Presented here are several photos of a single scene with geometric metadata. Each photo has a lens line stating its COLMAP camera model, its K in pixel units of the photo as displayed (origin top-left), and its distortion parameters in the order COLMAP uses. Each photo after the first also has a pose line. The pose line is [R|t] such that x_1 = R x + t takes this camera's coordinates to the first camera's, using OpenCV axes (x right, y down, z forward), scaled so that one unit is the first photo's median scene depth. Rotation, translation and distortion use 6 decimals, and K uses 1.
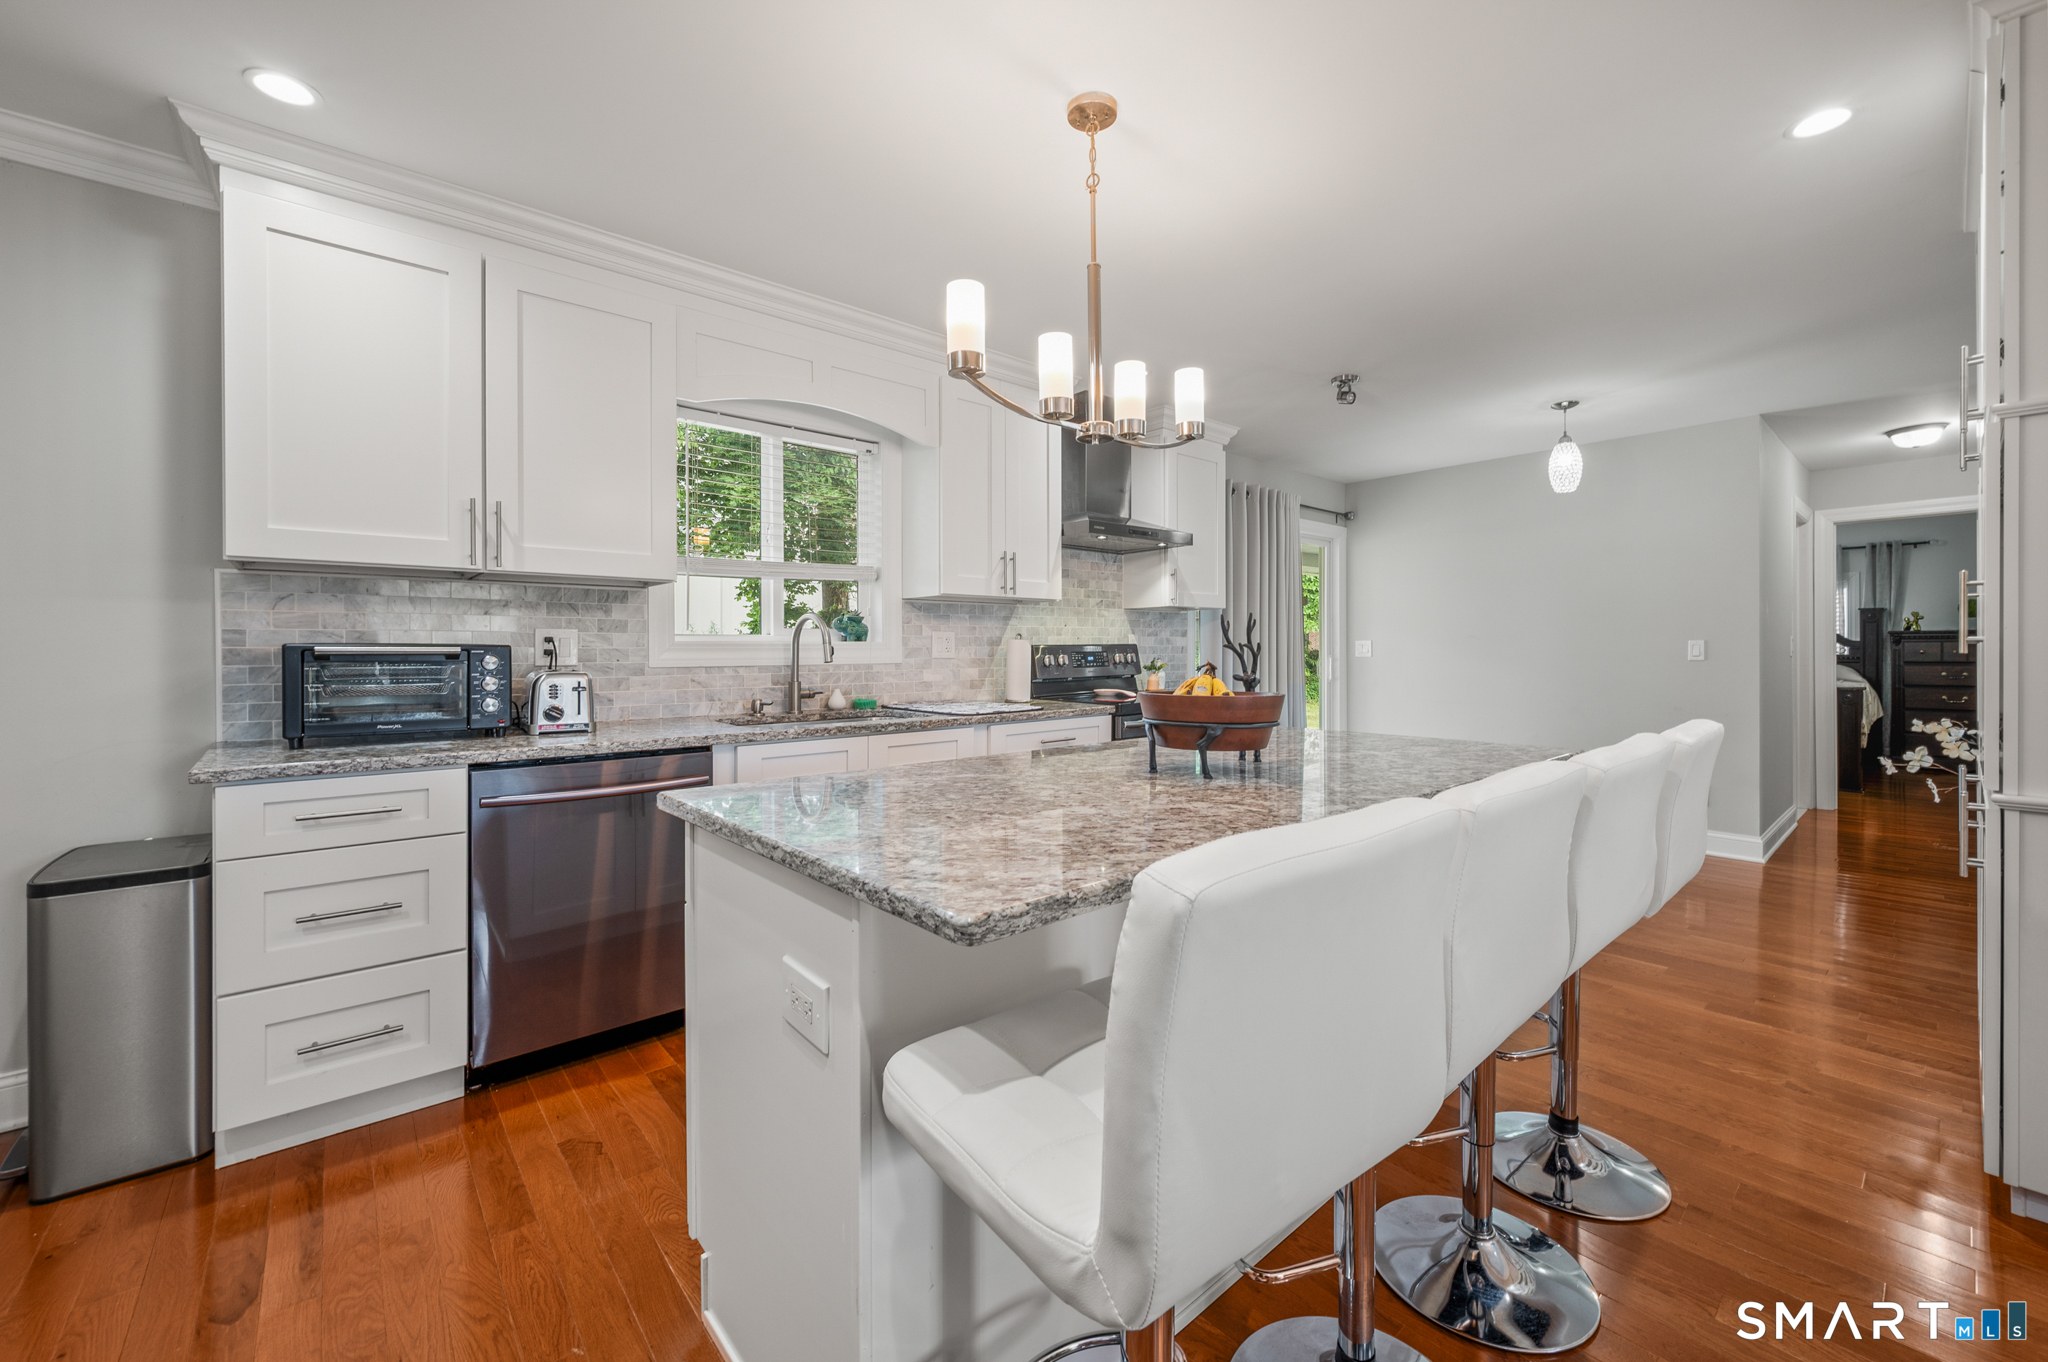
lens RADIAL K [[811.5, 0, 1023.3], [0, 811.5, 647.4], [0, 0, 1]] dist [-0.001749, -0.000126]
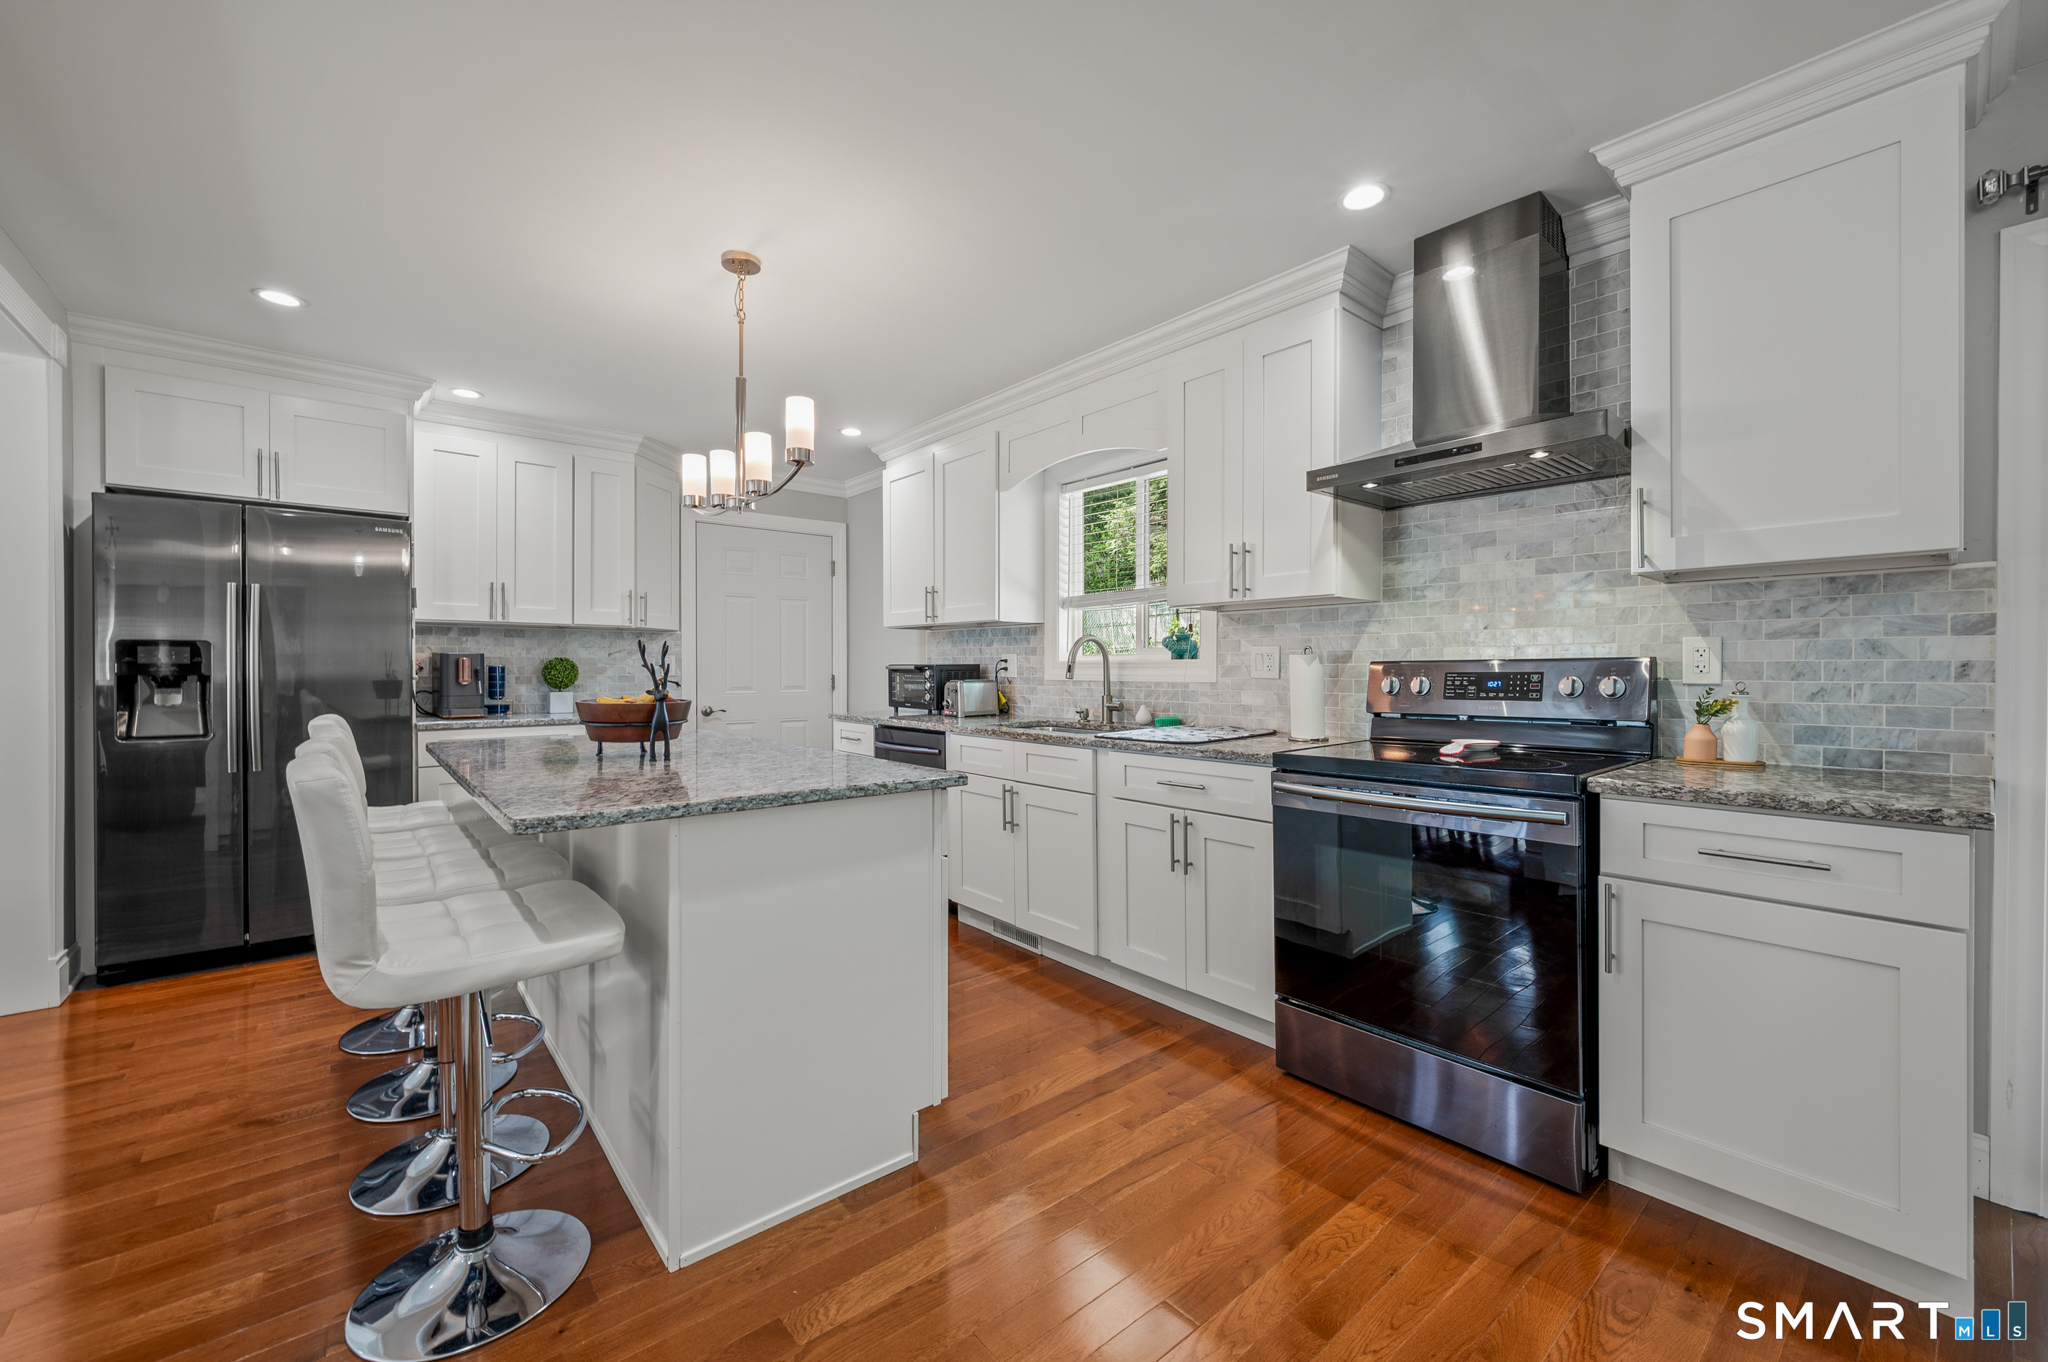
lens RADIAL K [[821.4, 0, 1035.2], [0, 821.4, 675.7], [0, 0, 1]] dist [0.001453, 0.000053]
pose [[-0.017059, 0.013423, -0.999764, 0.993645], [0.003161, 0.999906, 0.013371, -0.001692], [0.999849, -0.002932, -0.017100, 1.044588]]
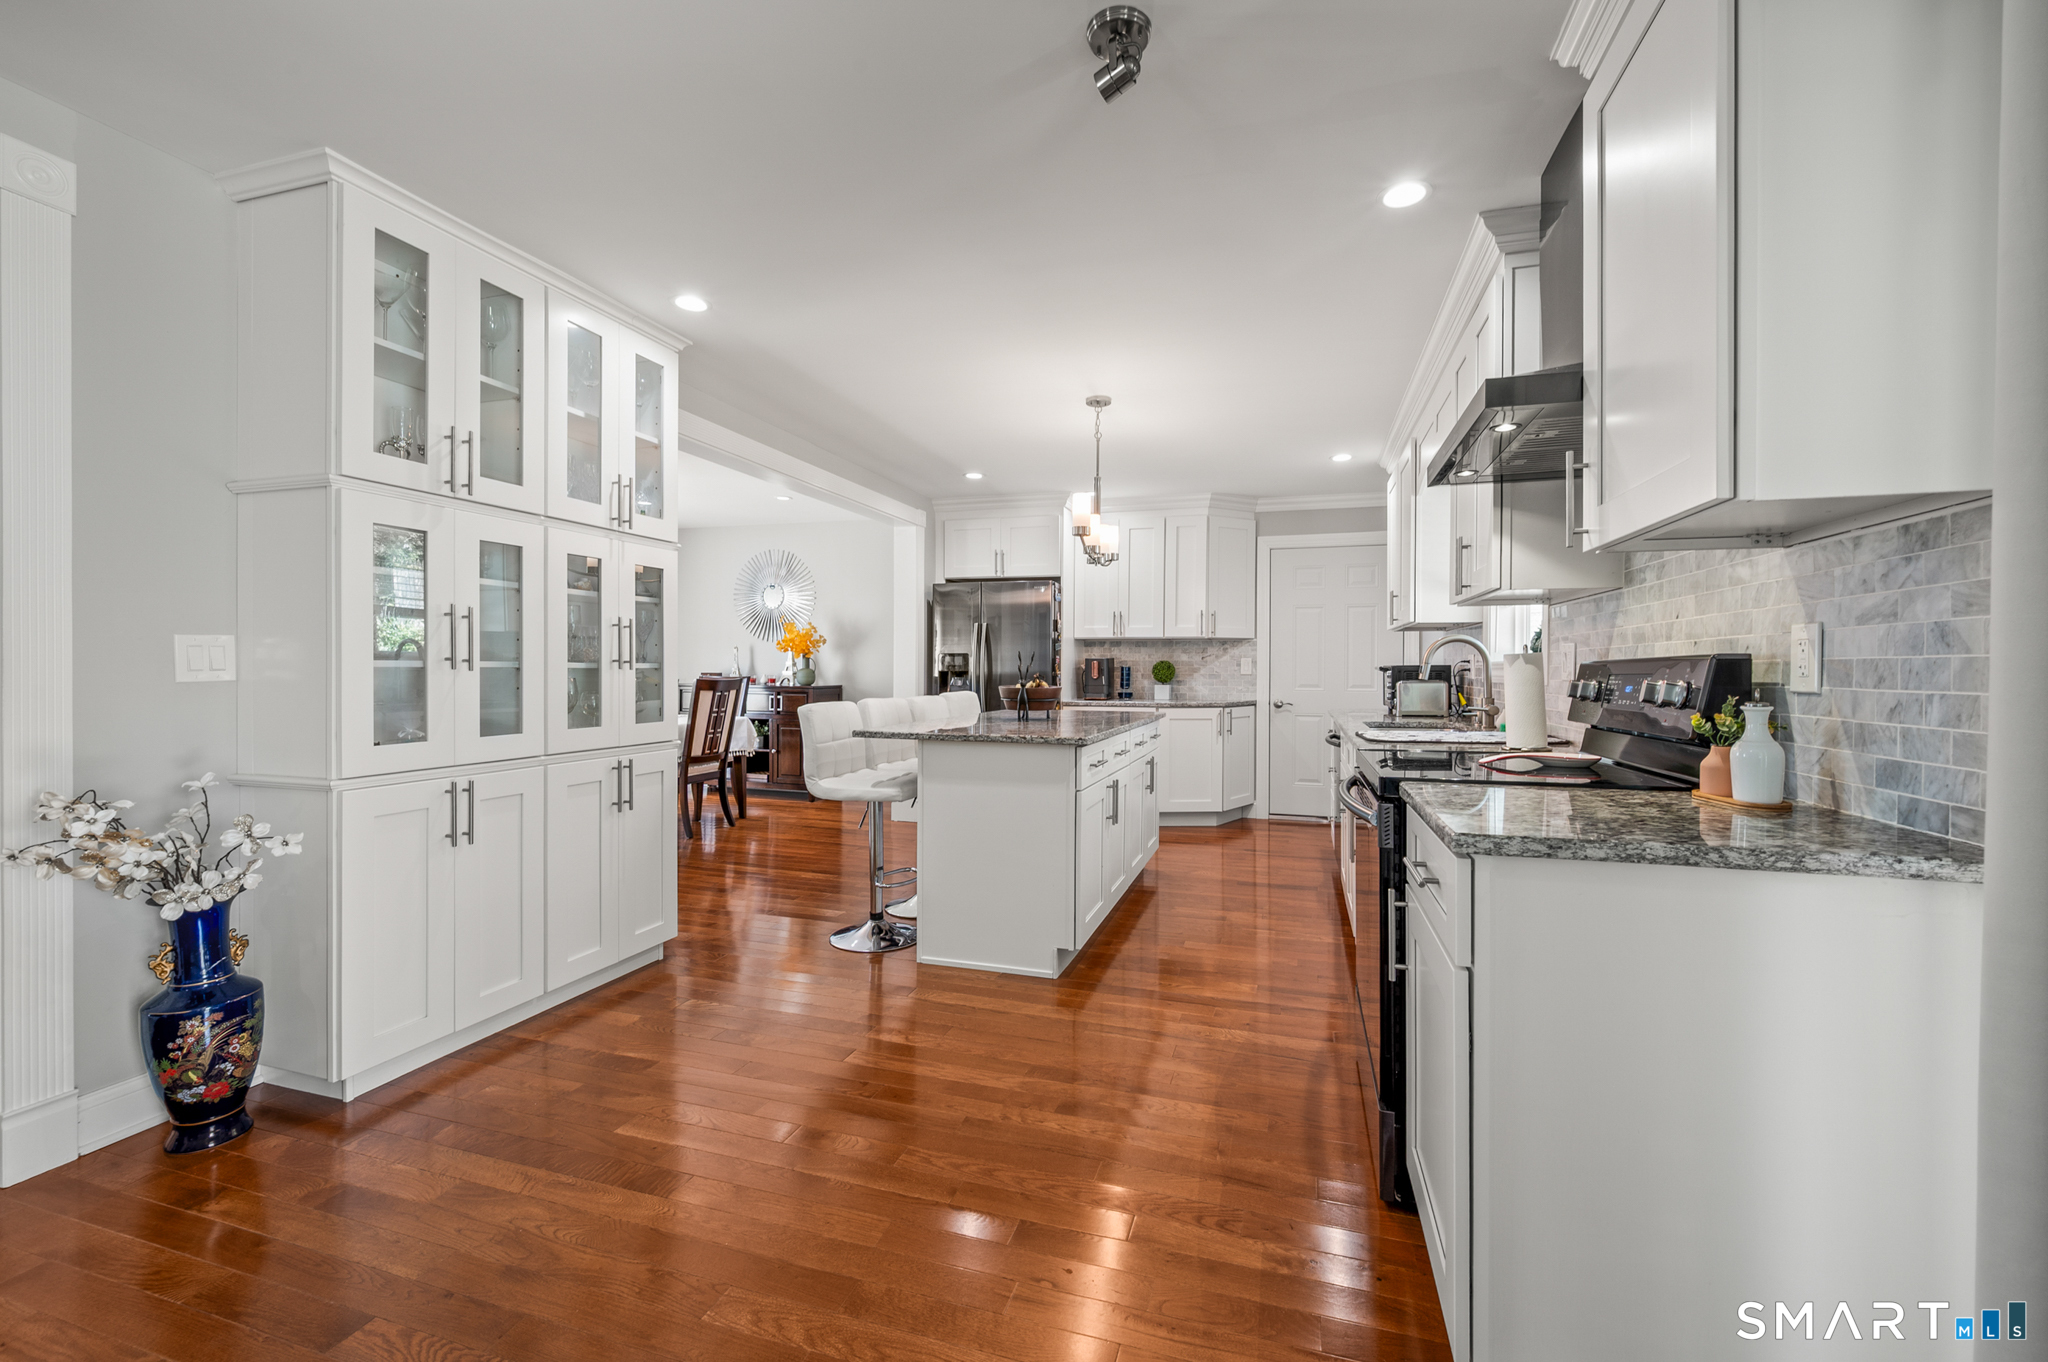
lens RADIAL K [[821.4, 0, 1035.2], [0, 821.4, 675.7], [0, 0, 1]] dist [0.001453, 0.000053]
pose [[-0.846728, 0.005738, -0.531995, 0.912529], [0.001138, 0.999959, 0.008975, 0.002275], [0.532025, 0.006994, -0.846700, 1.821764]]
